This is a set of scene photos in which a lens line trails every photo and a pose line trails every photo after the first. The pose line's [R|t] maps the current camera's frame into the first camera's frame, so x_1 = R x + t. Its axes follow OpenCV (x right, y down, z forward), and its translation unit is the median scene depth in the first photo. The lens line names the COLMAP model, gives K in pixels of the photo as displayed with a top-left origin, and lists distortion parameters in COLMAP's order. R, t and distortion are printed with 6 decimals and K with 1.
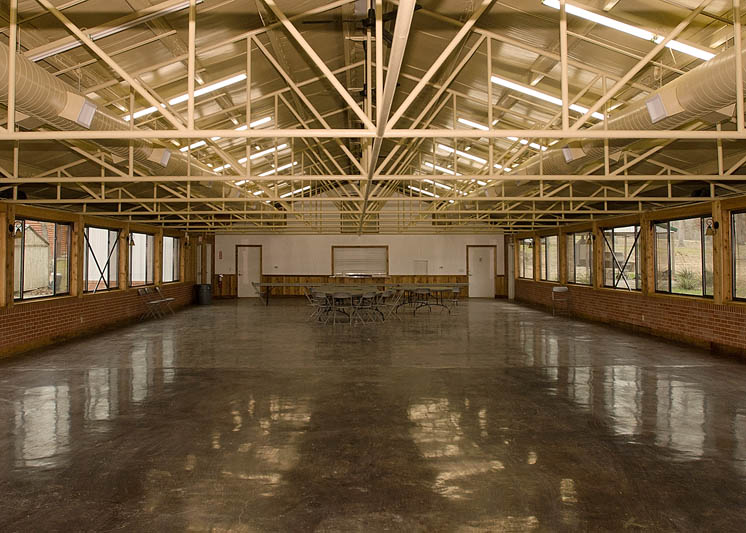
lens RADIAL K [[563.1, 0, 373.0], [0, 563.1, 266.5], [0, 0, 1]] dist [0.036354, 0.000743]
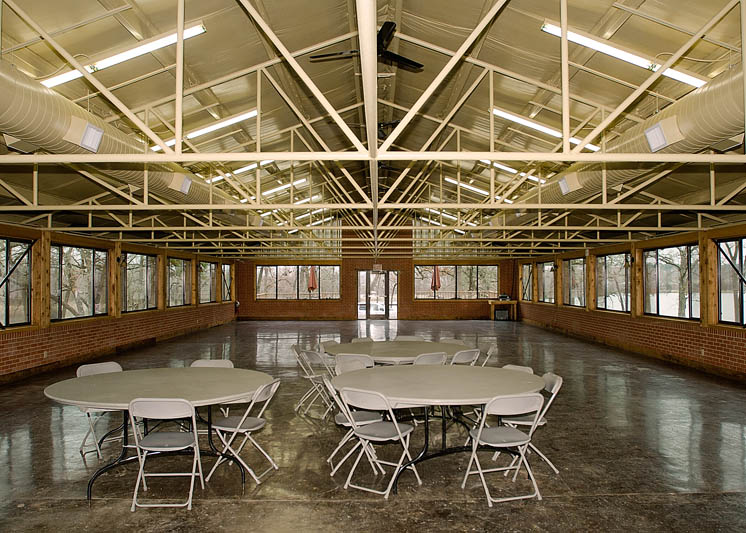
lens RADIAL K [[615.8, 0, 373.0], [0, 615.8, 266.5], [0, 0, 1]] dist [-0.090024, 0.008526]
pose [[0.999948, 0.004199, 0.009250, -0.026520], [-0.003789, 0.999026, -0.043963, 0.005568], [-0.009425, 0.043925, 0.998990, -0.139914]]
